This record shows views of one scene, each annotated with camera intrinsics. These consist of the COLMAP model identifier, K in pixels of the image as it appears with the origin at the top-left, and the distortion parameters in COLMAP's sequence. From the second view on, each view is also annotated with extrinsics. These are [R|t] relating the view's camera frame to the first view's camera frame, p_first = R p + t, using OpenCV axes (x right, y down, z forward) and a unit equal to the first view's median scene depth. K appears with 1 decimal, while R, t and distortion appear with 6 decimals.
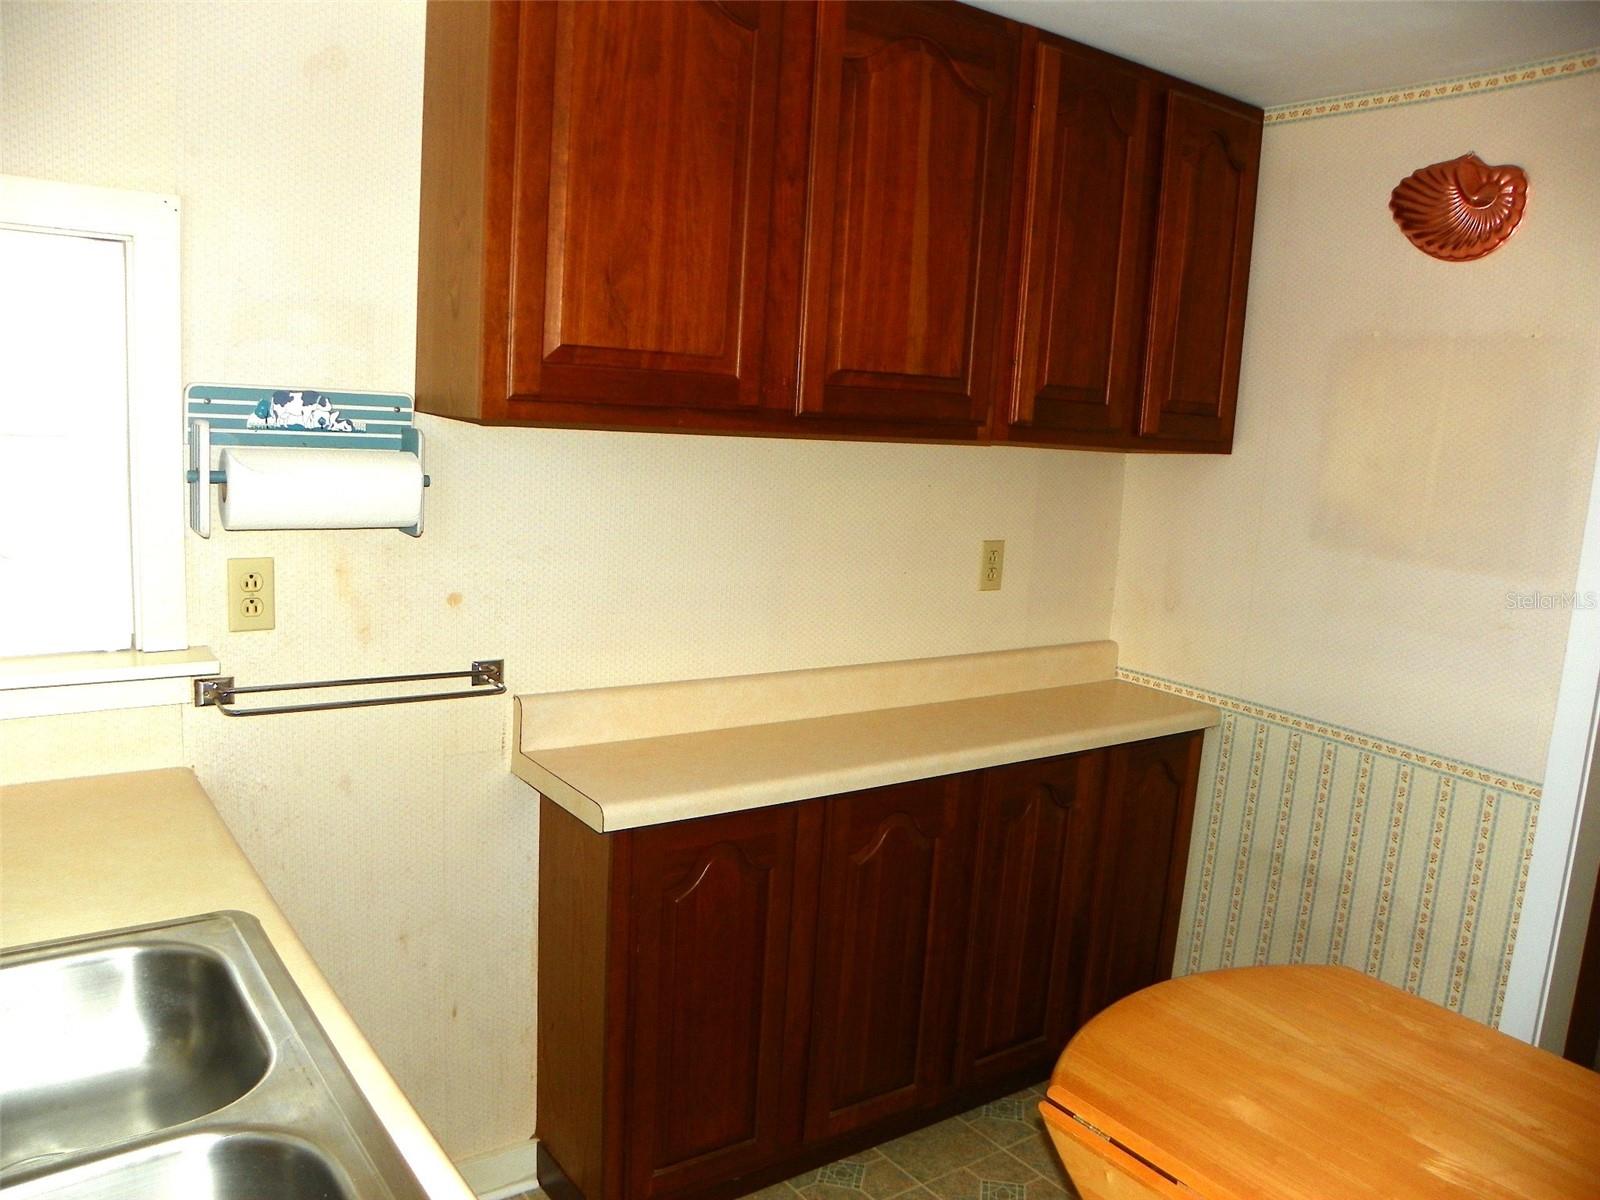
lens RADIAL K [[1225.9, 0, 799.4], [0, 1225.9, 604.5], [0, 0, 1]] dist [-0.146833, 0.083643]
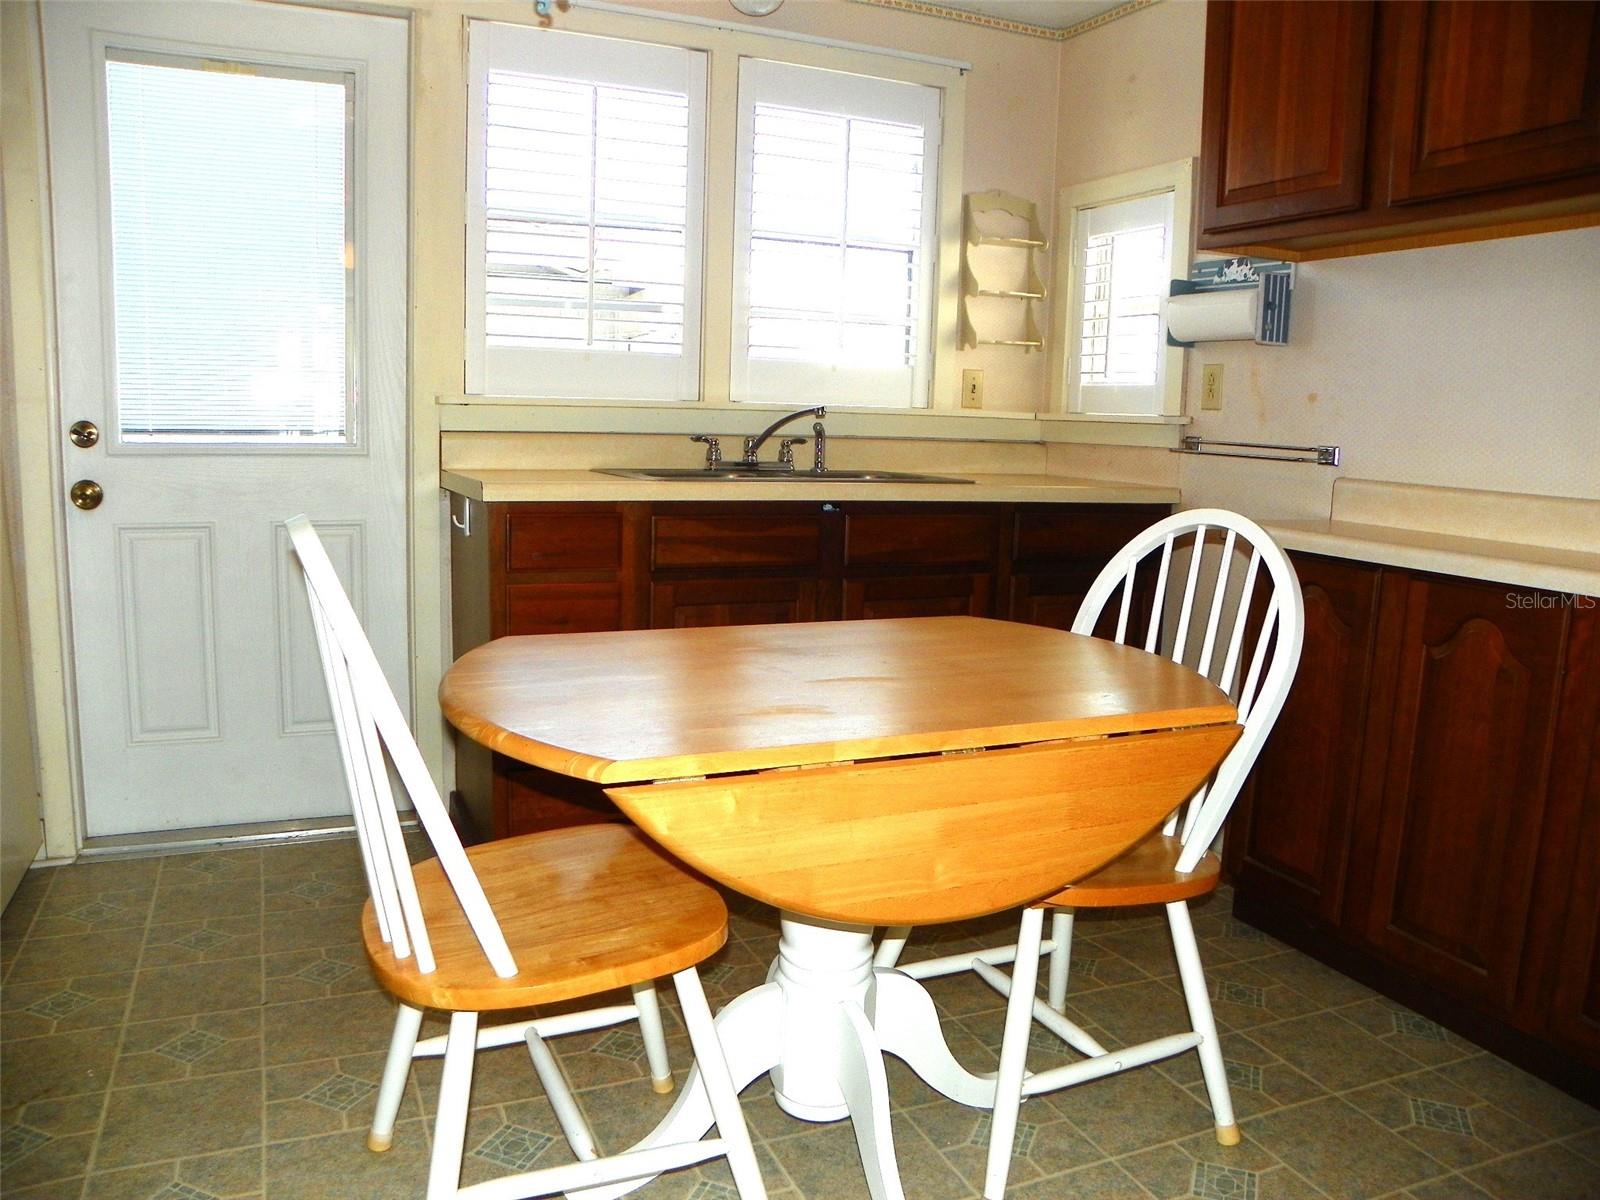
lens RADIAL K [[1225.9, 0, 805.8], [0, 1225.9, 605.4], [0, 0, 1]] dist [-0.146833, 0.083643]
pose [[-0.197847, 0.087216, -0.976345, 1.284503], [-0.198512, 0.971830, 0.127039, 0.183675], [0.959922, 0.218950, -0.174960, 0.816625]]
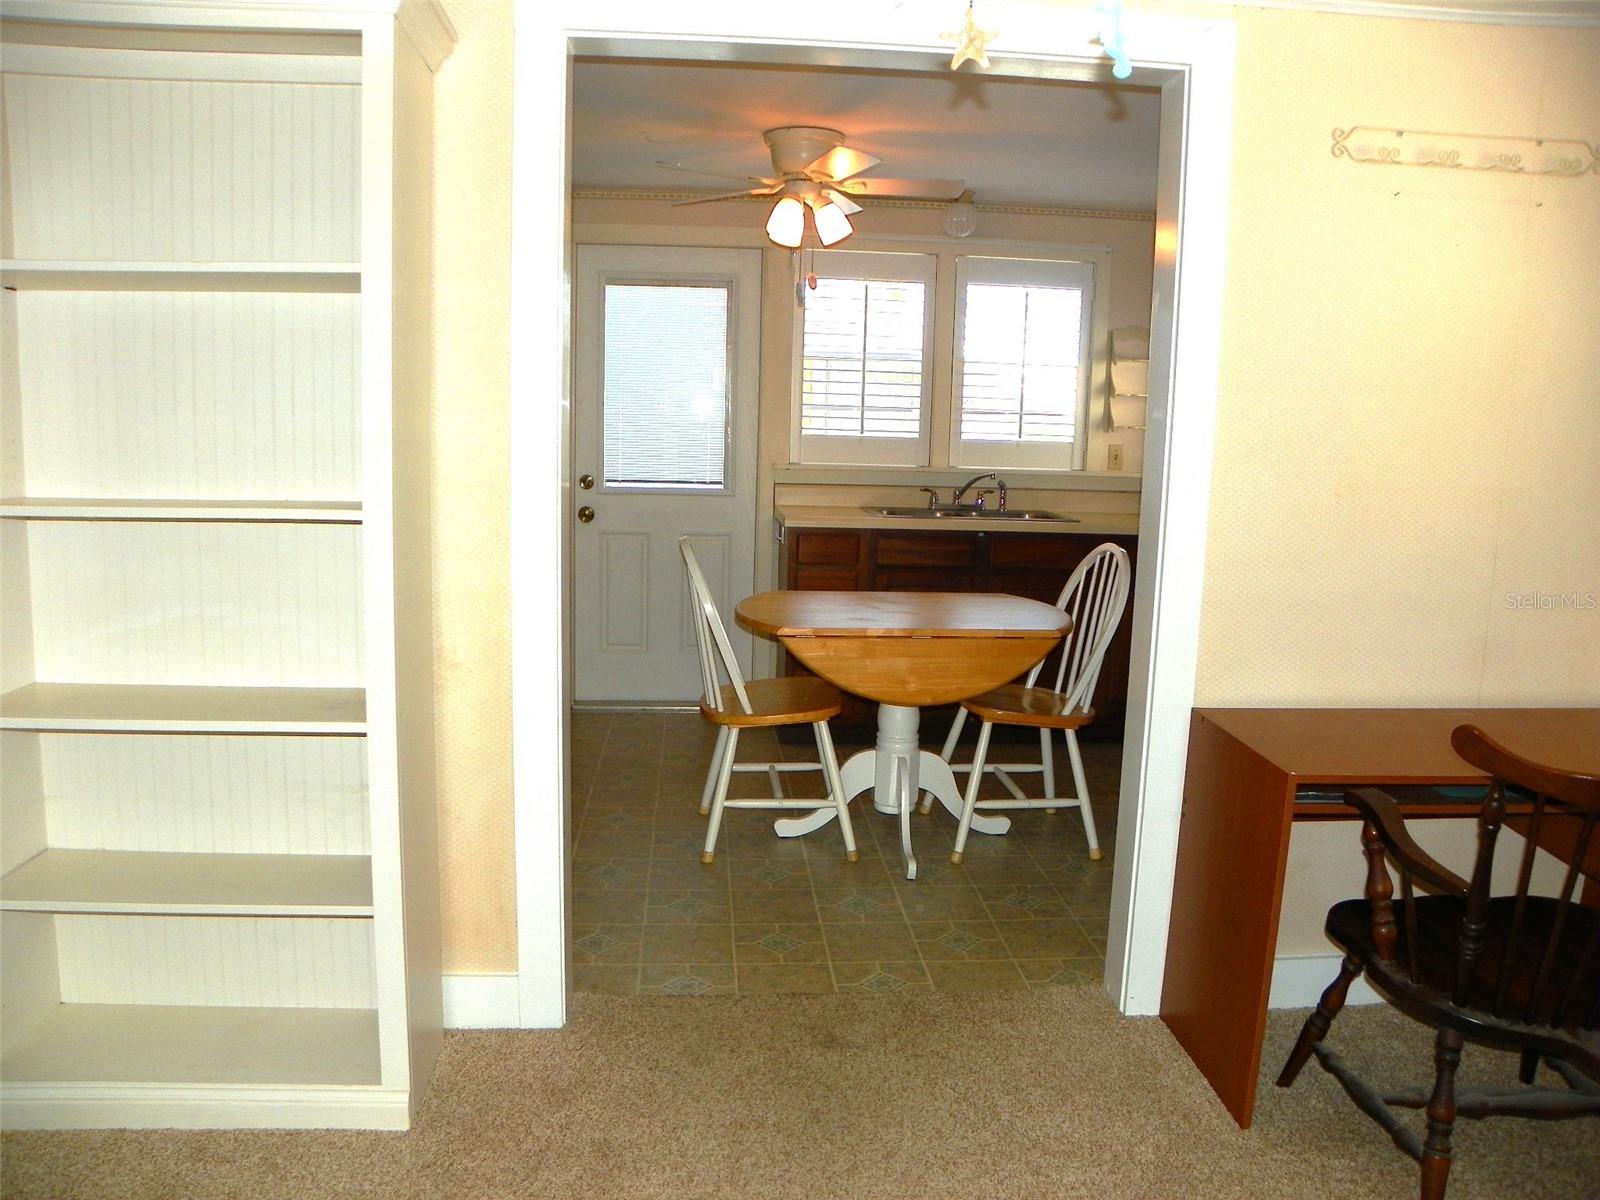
lens RADIAL K [[1225.9, 0, 798.6], [0, 1225.9, 605.6], [0, 0, 1]] dist [-0.146833, 0.083643]
pose [[-0.509449, 0.065030, -0.858040, 2.239486], [-0.193346, 0.962993, 0.187781, -0.014641], [0.838498, 0.261563, -0.478022, 1.509542]]
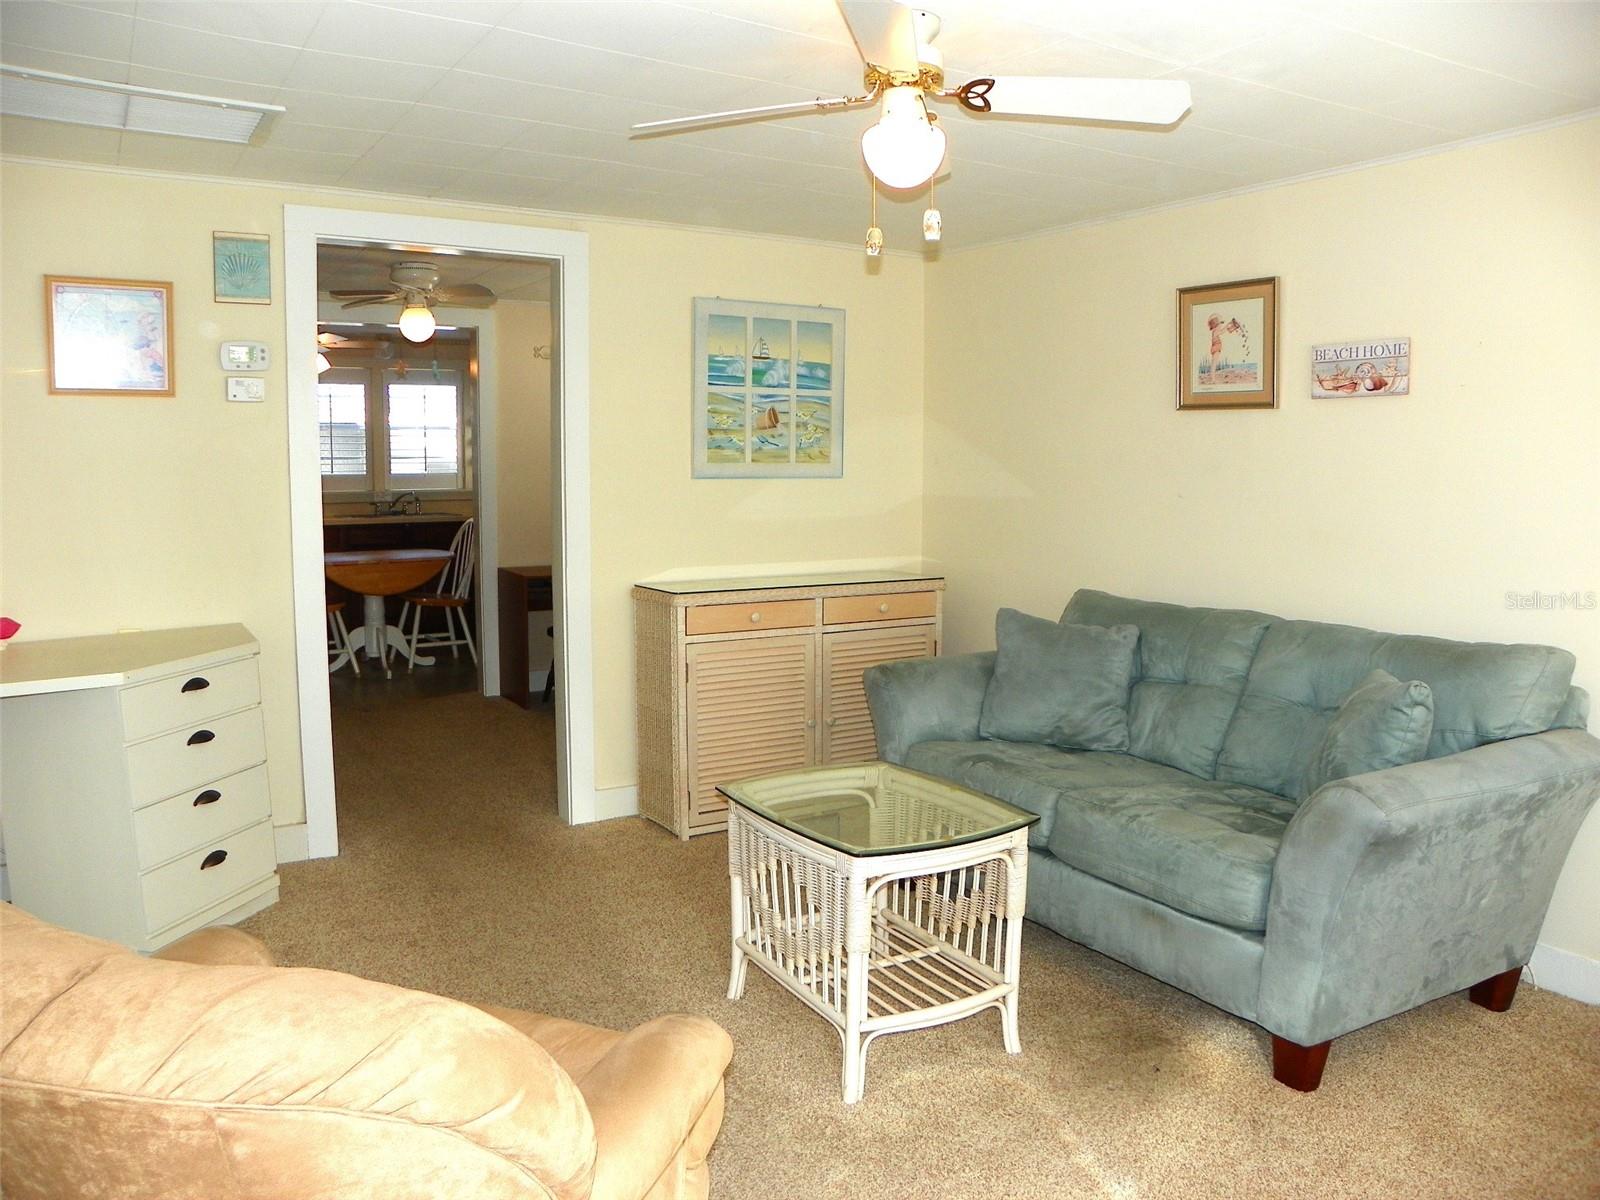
lens RADIAL K [[1225.9, 0, 804.1], [0, 1225.9, 601.8], [0, 0, 1]] dist [-0.146833, 0.083643]
pose [[-0.063125, 0.058486, -0.996290, 4.367997], [-0.165116, 0.983912, 0.068221, -0.025284], [0.984252, 0.168810, -0.052452, 2.356812]]
